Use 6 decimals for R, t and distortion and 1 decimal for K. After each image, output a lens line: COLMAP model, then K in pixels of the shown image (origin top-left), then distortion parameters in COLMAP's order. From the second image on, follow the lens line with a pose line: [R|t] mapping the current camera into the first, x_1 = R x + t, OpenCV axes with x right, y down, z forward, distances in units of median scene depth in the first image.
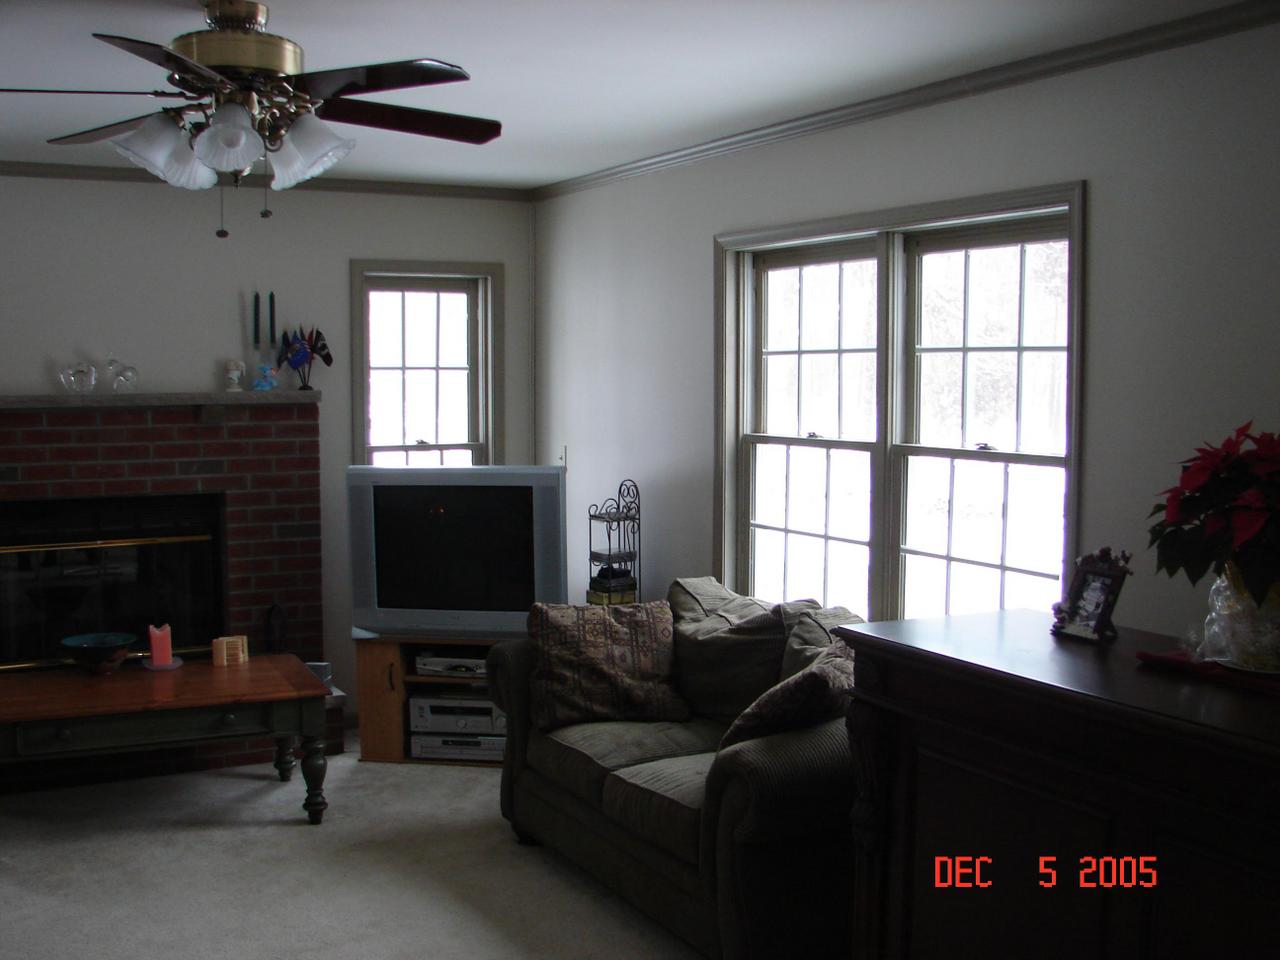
lens RADIAL K [[1400.3, 0, 636.8], [0, 1400.3, 478.4], [0, 0, 1]] dist [-0.188047, 0.219736]
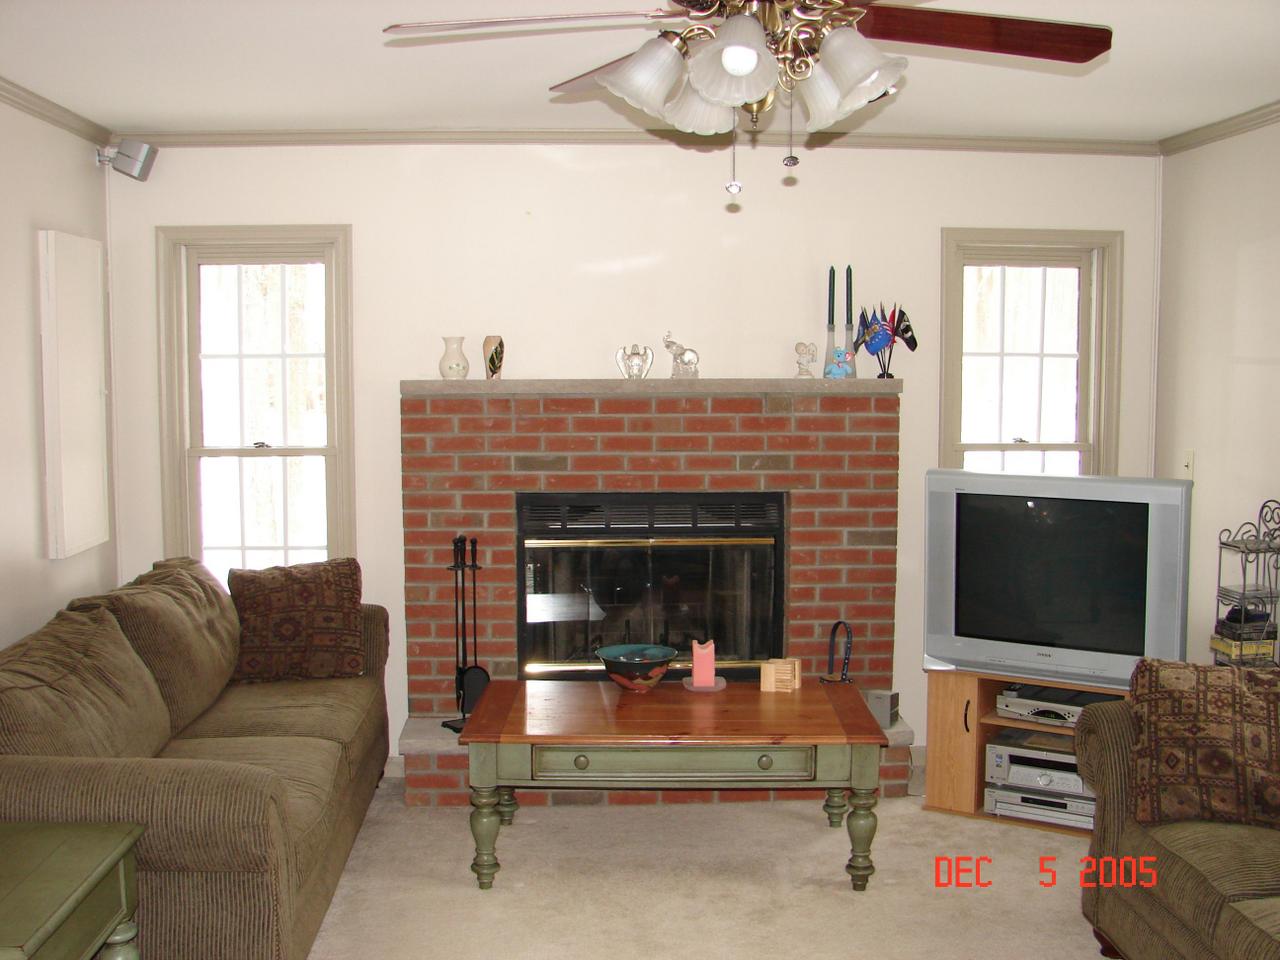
lens RADIAL K [[1400.3, 0, 636.8], [0, 1400.3, 478.4], [0, 0, 1]] dist [-0.188047, 0.219736]
pose [[0.905017, 0.042138, -0.423282, -0.007161], [-0.035409, 0.999091, 0.023752, -0.016928], [0.423898, -0.006508, 0.905686, 0.147210]]
